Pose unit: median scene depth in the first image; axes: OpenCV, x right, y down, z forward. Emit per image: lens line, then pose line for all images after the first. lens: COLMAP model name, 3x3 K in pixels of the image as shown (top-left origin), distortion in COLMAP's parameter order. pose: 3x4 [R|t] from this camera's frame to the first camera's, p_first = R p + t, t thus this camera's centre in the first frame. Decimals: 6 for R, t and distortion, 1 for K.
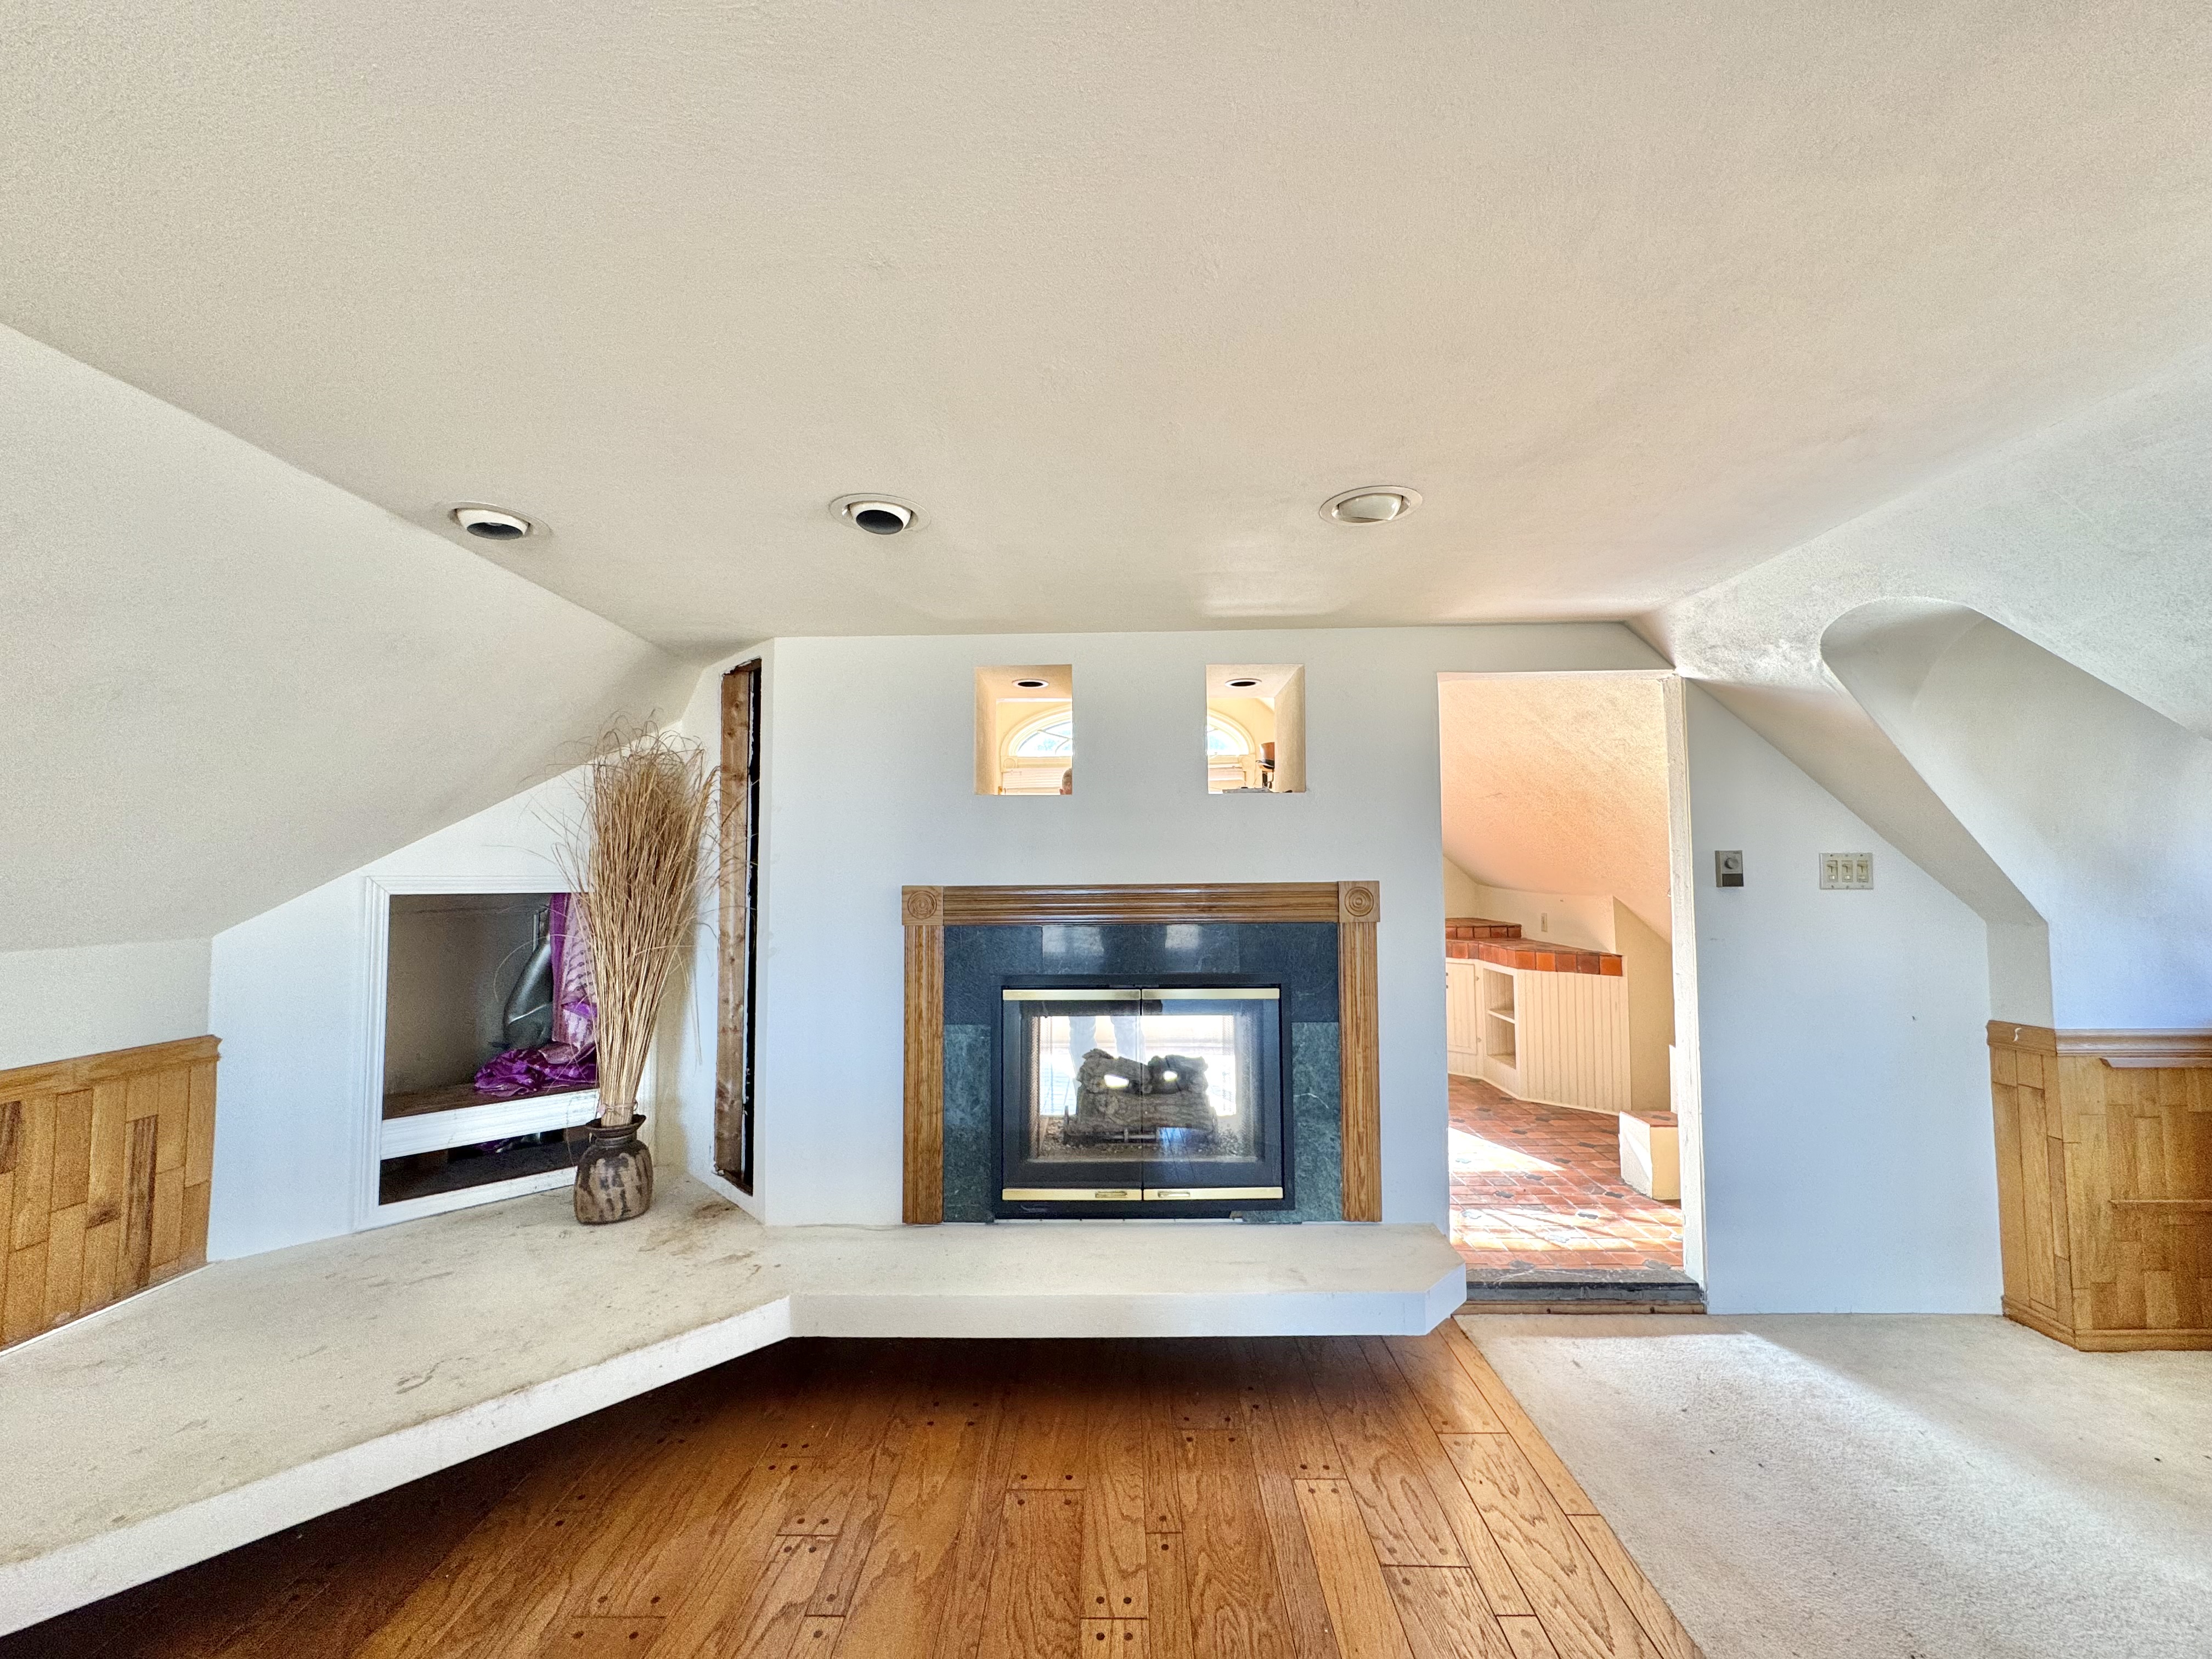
lens RADIAL K [[881.4, 0, 1106.0], [0, 881.4, 829.5], [0, 0, 1]] dist [-0.002846, 0.000414]
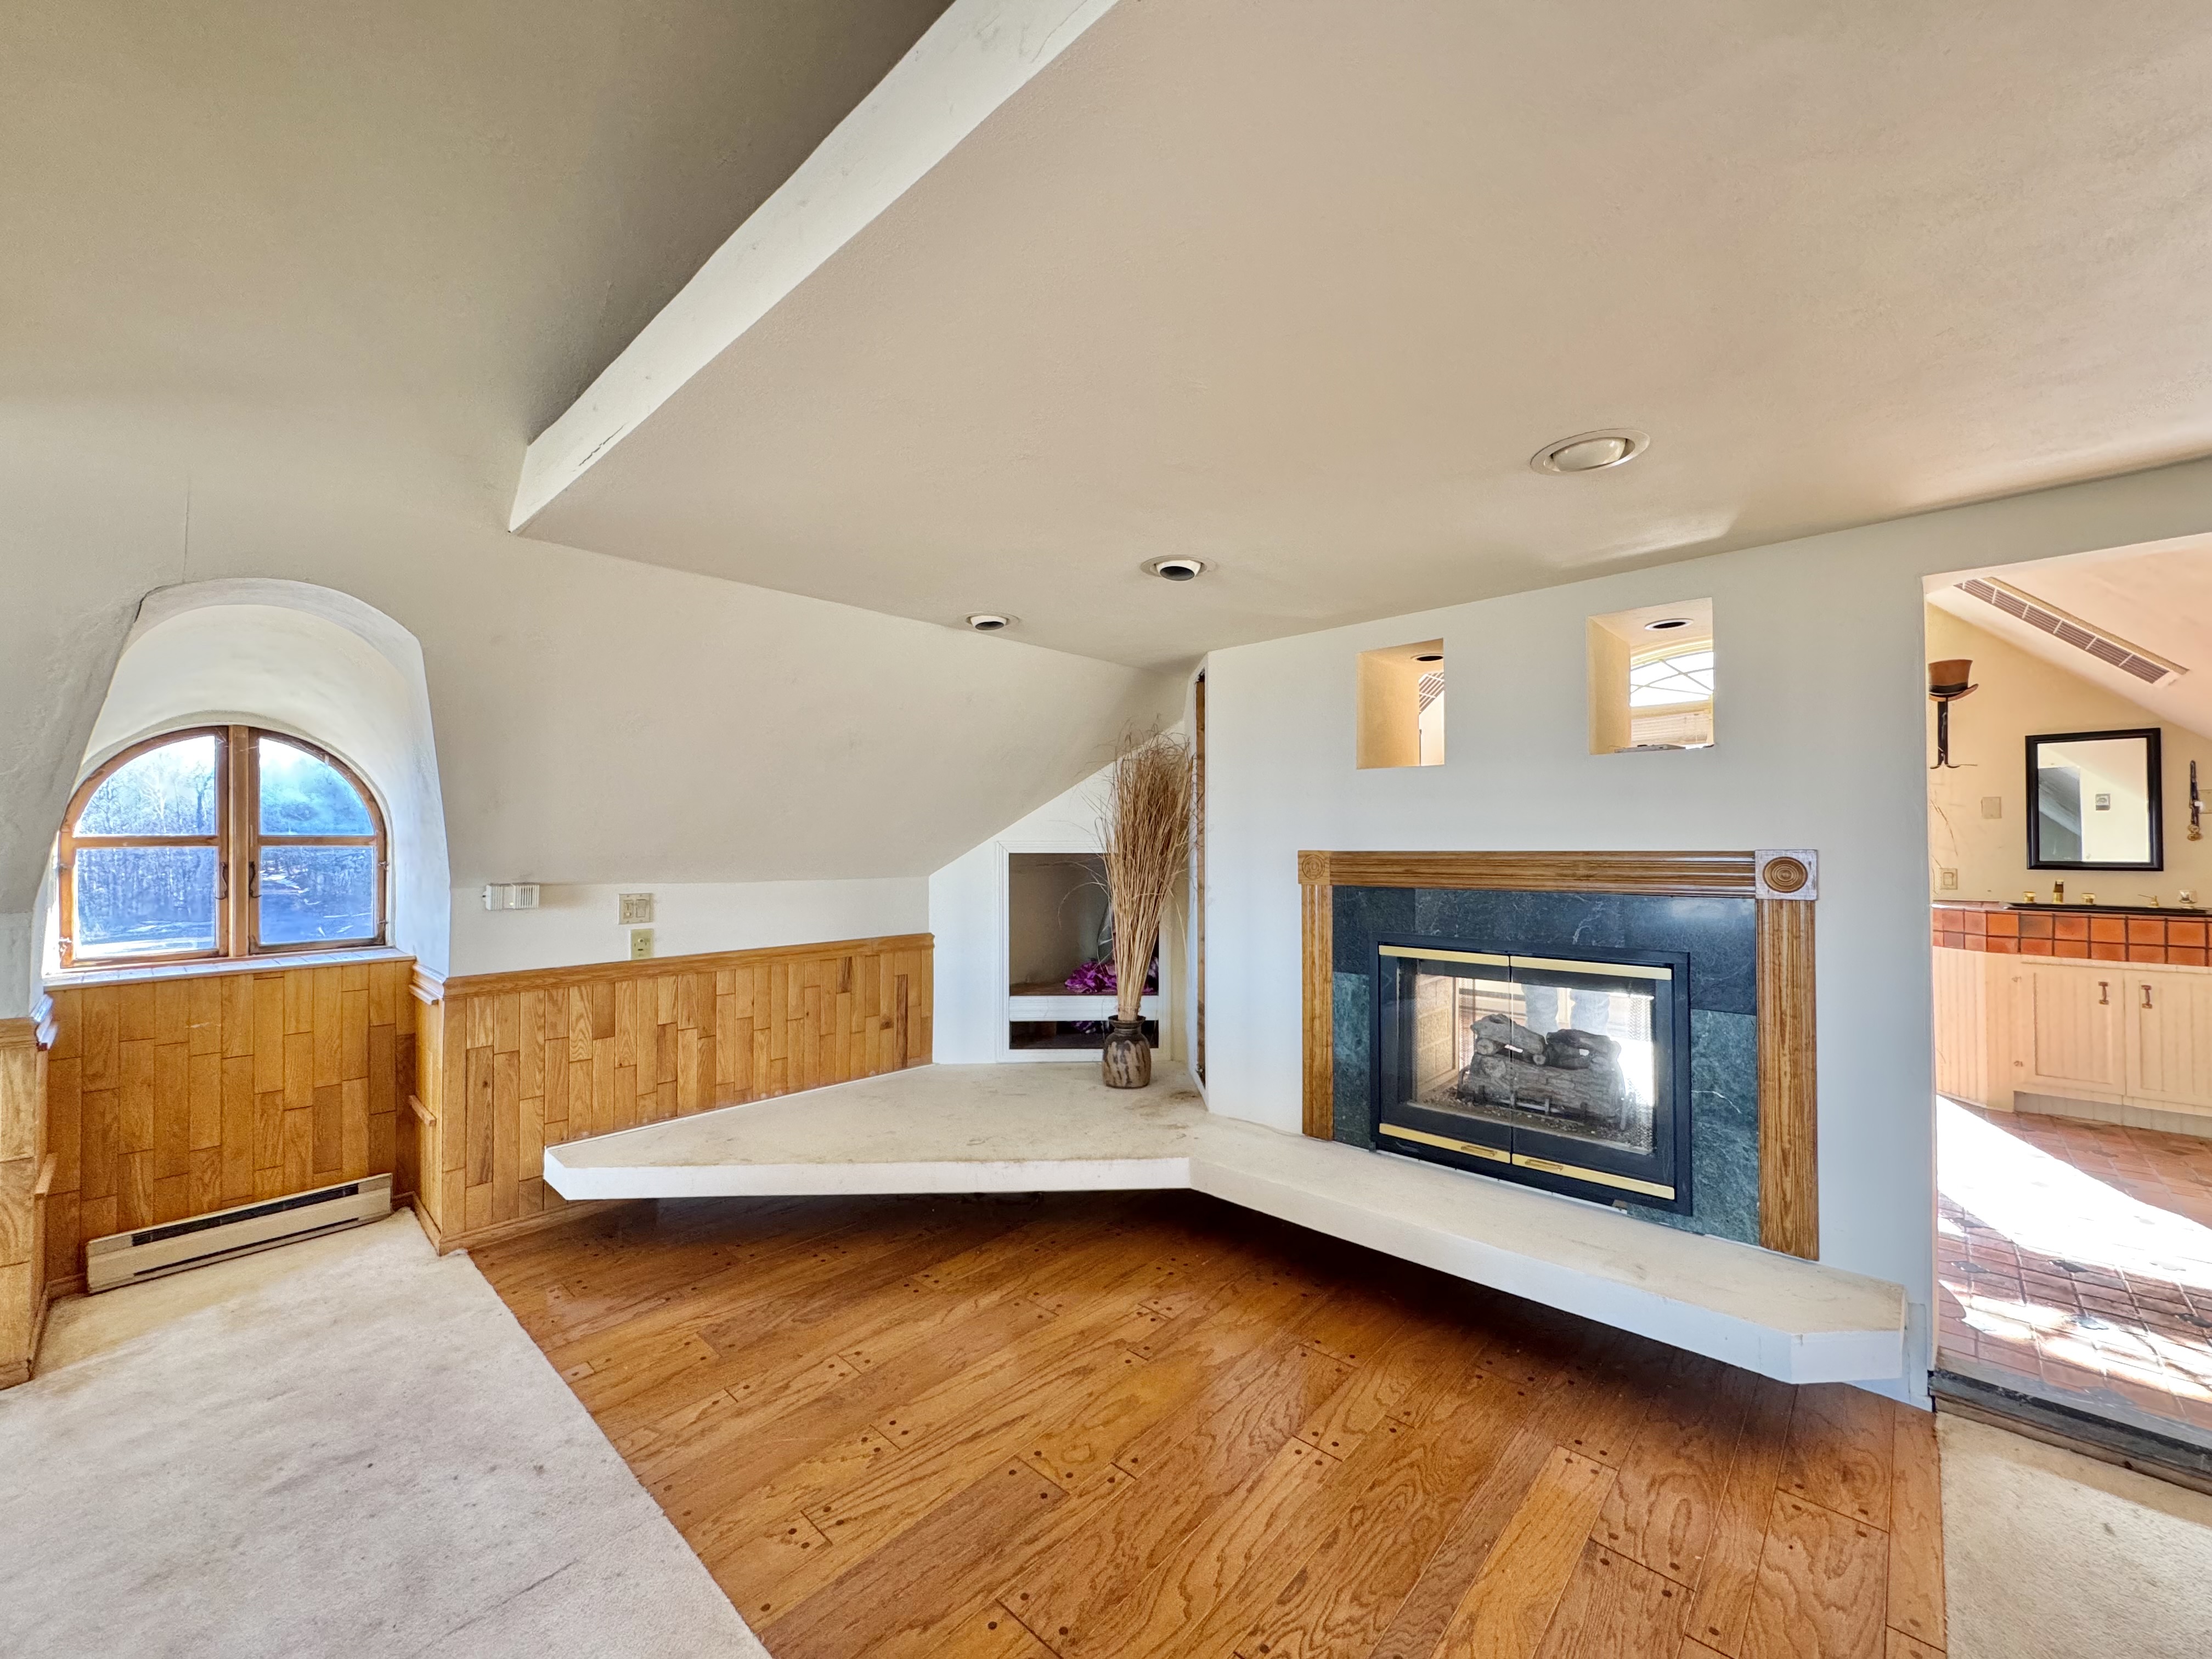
lens RADIAL K [[881.4, 0, 1106.0], [0, 881.4, 829.5], [0, 0, 1]] dist [-0.002846, 0.000414]
pose [[0.741942, -0.006745, -0.670430, 0.370868], [0.034056, 0.999038, 0.027637, -0.005275], [0.669598, -0.043337, 0.741458, -0.041441]]
